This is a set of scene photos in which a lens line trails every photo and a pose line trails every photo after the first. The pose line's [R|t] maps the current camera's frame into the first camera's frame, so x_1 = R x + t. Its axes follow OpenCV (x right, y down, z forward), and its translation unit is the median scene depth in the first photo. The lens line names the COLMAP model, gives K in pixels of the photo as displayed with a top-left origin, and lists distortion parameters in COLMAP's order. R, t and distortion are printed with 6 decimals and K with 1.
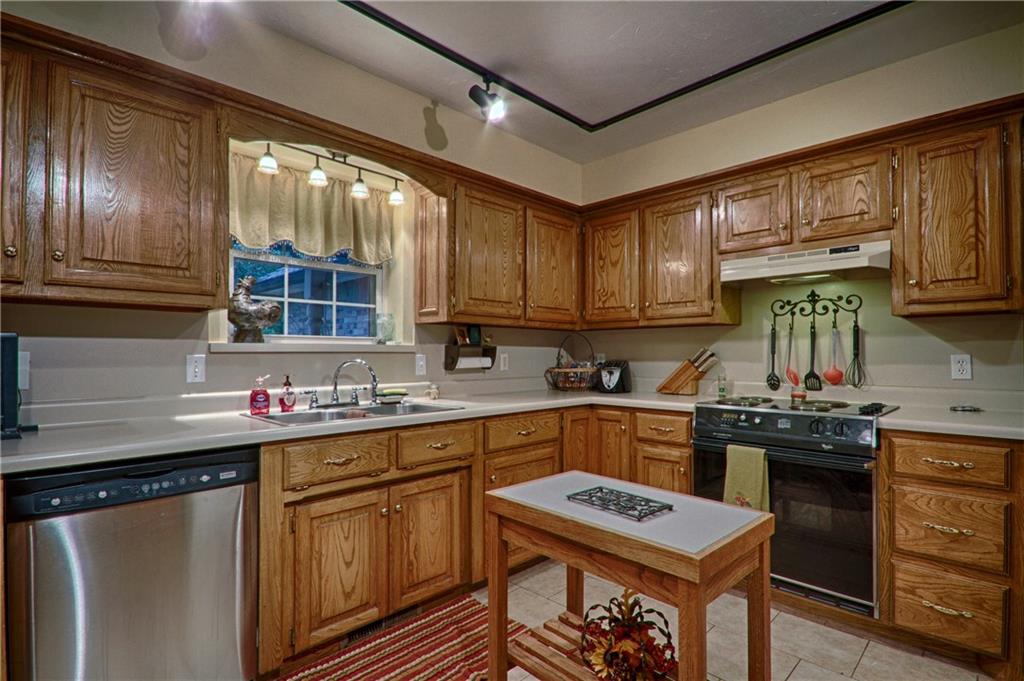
lens RADIAL K [[484.3, 0, 522.4], [0, 484.3, 346.8], [0, 0, 1]] dist [0.001754, -0.000061]
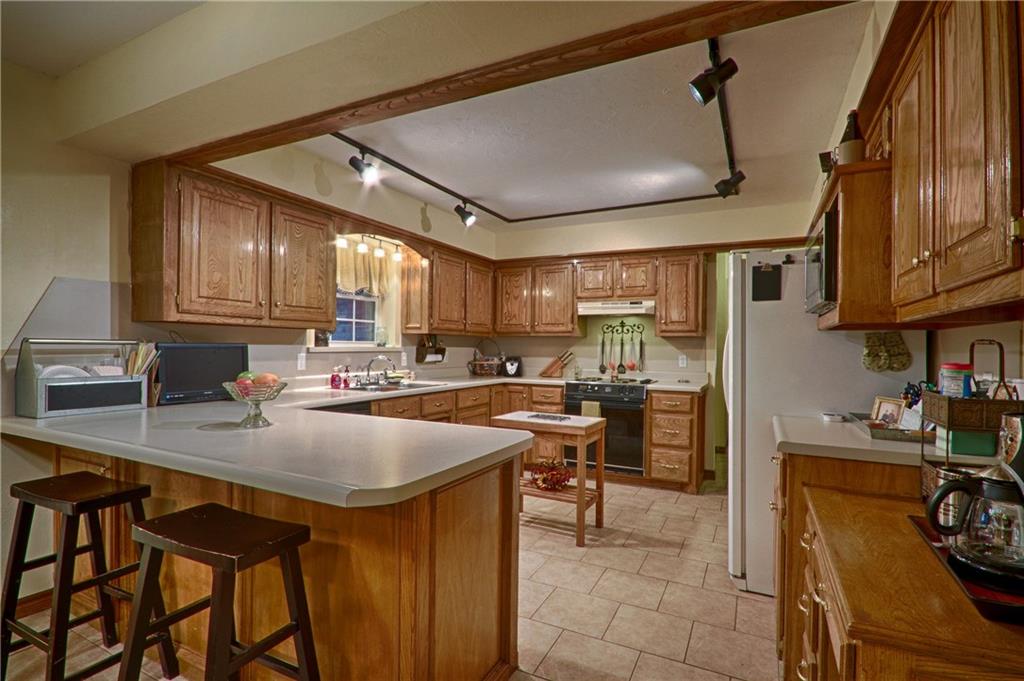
lens RADIAL K [[484.3, 0, 508.8], [0, 484.3, 343.8], [0, 0, 1]] dist [0.001754, -0.000061]
pose [[0.953811, 0.012130, 0.300161, -0.387669], [-0.015542, 0.999839, 0.008983, -0.036385], [-0.300004, -0.013233, 0.953846, -0.669306]]
